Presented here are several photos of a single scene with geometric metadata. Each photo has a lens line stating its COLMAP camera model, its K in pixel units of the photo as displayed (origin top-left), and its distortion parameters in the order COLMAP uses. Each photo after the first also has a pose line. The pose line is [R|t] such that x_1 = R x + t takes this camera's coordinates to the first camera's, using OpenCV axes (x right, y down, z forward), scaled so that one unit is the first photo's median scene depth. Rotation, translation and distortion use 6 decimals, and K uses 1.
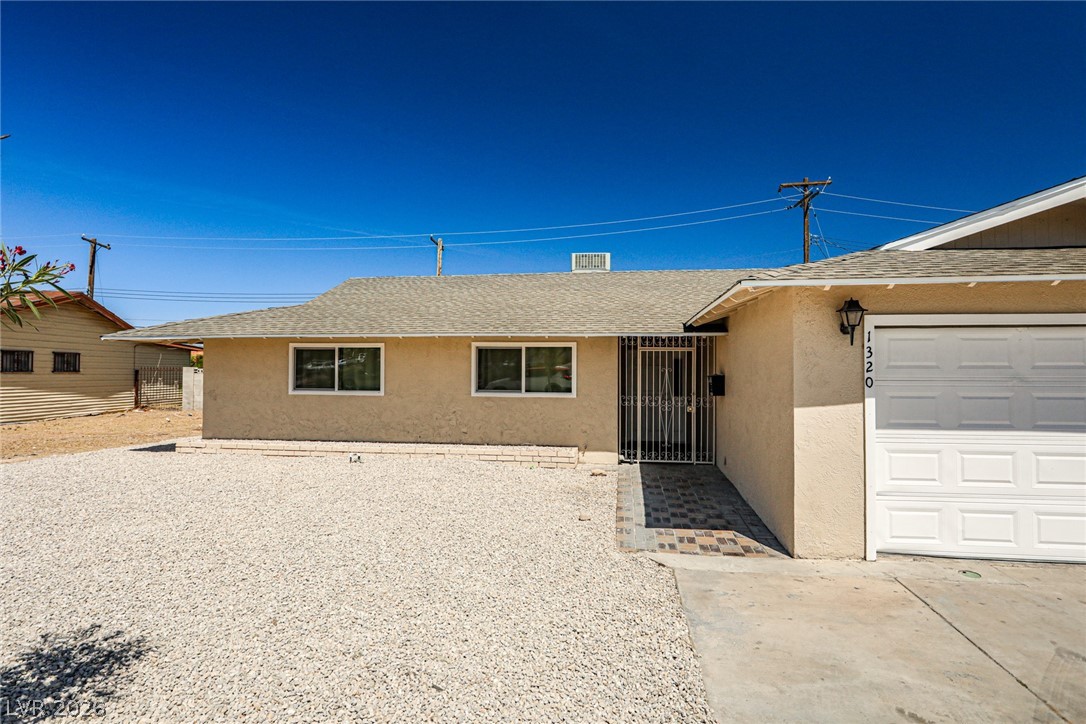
lens RADIAL K [[546.5, 0, 561.7], [0, 546.5, 362.4], [0, 0, 1]] dist [-0.018982, 0.007868]
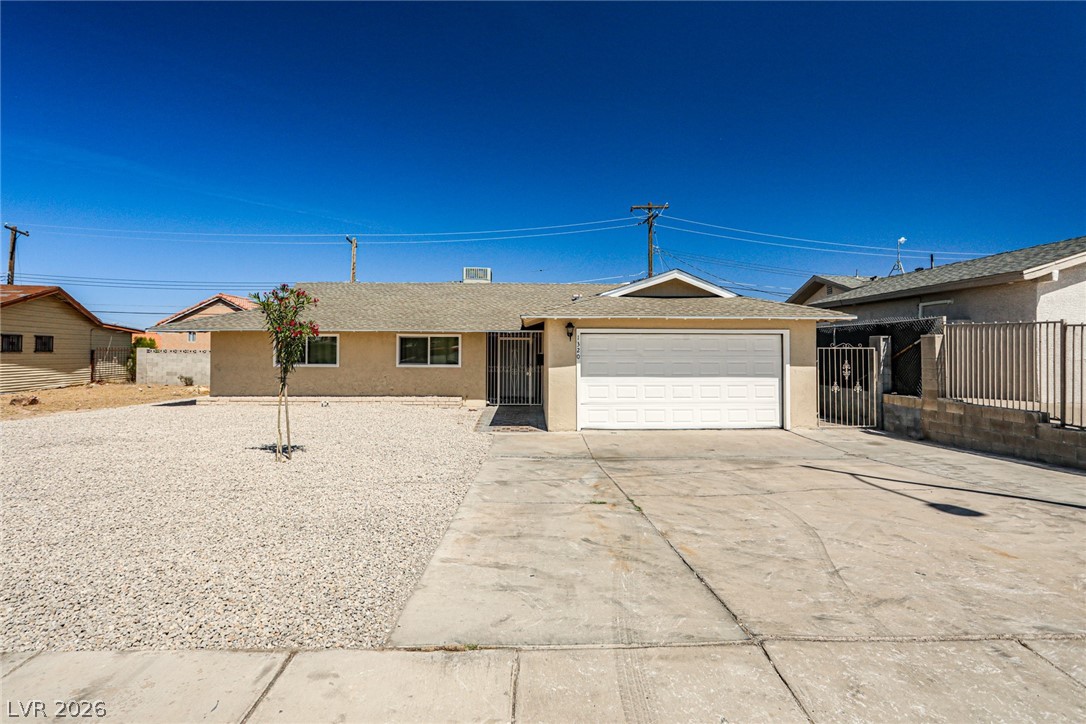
lens RADIAL K [[546.5, 0, 560.4], [0, 546.5, 340.4], [0, 0, 1]] dist [-0.018982, 0.007868]
pose [[0.984916, 0.003390, 0.172999, 0.034973], [-0.003046, 0.999993, -0.002255, -0.015013], [-0.173006, 0.001694, 0.984919, -0.680454]]
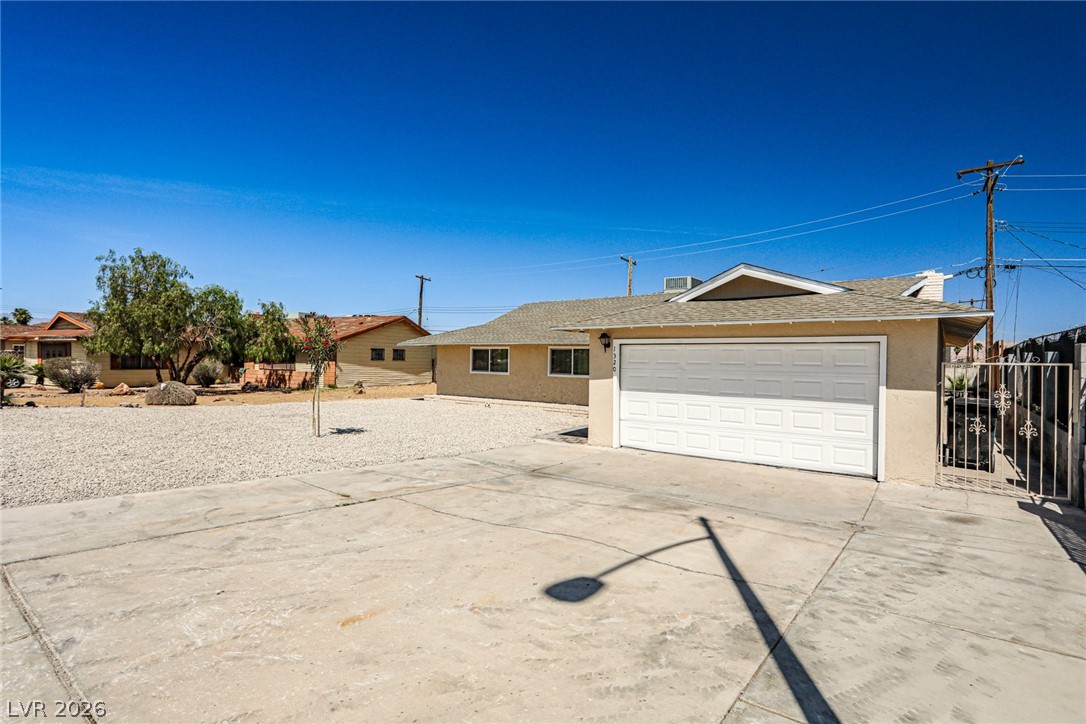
lens RADIAL K [[546.5, 0, 542.3], [0, 546.5, 360.6], [0, 0, 1]] dist [-0.018982, 0.007868]
pose [[0.859167, 0.010432, -0.511588, 0.731640], [-0.003150, 0.999881, 0.015100, -0.016283], [0.511685, -0.011362, 0.859098, -0.550256]]
